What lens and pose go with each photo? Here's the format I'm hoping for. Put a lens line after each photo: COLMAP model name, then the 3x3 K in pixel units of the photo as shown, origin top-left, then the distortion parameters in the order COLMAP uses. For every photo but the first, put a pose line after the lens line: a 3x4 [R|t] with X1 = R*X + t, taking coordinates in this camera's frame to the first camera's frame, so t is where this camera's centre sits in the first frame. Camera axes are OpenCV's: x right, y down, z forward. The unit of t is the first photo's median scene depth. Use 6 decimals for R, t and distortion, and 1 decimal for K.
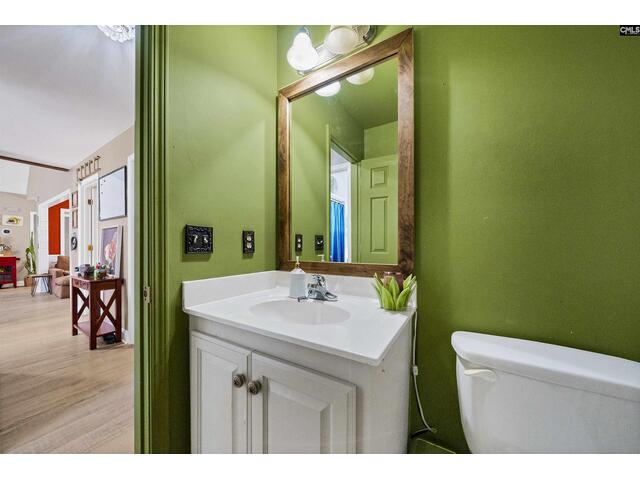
lens RADIAL K [[231.4, 0, 311.7], [0, 231.4, 246.5], [0, 0, 1]] dist [-0.000666, -0.000064]
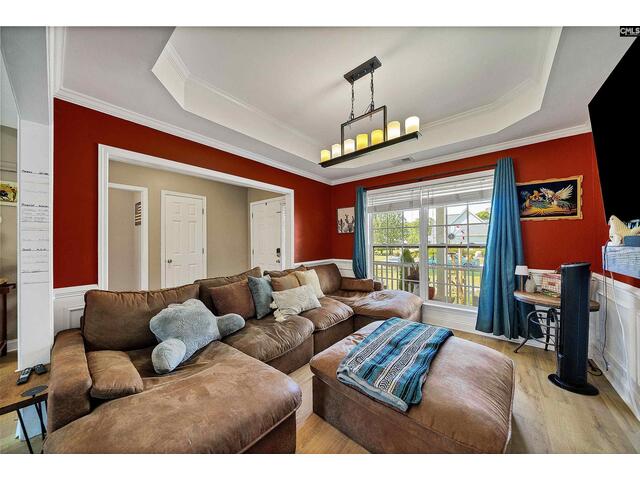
lens RADIAL K [[222.7, 0, 314.1], [0, 222.7, 240.4], [0, 0, 1]] dist [-0.008073, -0.000065]
pose [[0.991150, -0.008090, -0.132502, -0.784167], [0.006981, 0.999937, -0.008834, -0.022309], [0.132565, 0.007831, 0.991143, 0.772686]]
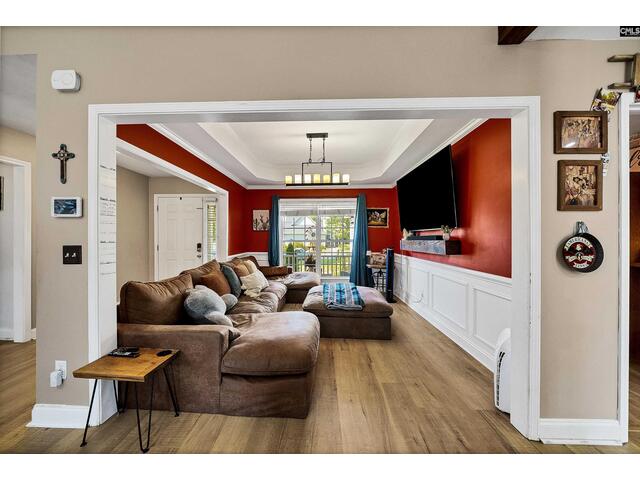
lens RADIAL K [[222.7, 0, 314.1], [0, 222.7, 240.4], [0, 0, 1]] dist [-0.008073, -0.000065]
pose [[0.862141, -0.004551, 0.506649, -1.056361], [-0.000064, 0.999959, 0.009091, -0.020750], [-0.506669, -0.007870, 0.862105, 0.625815]]
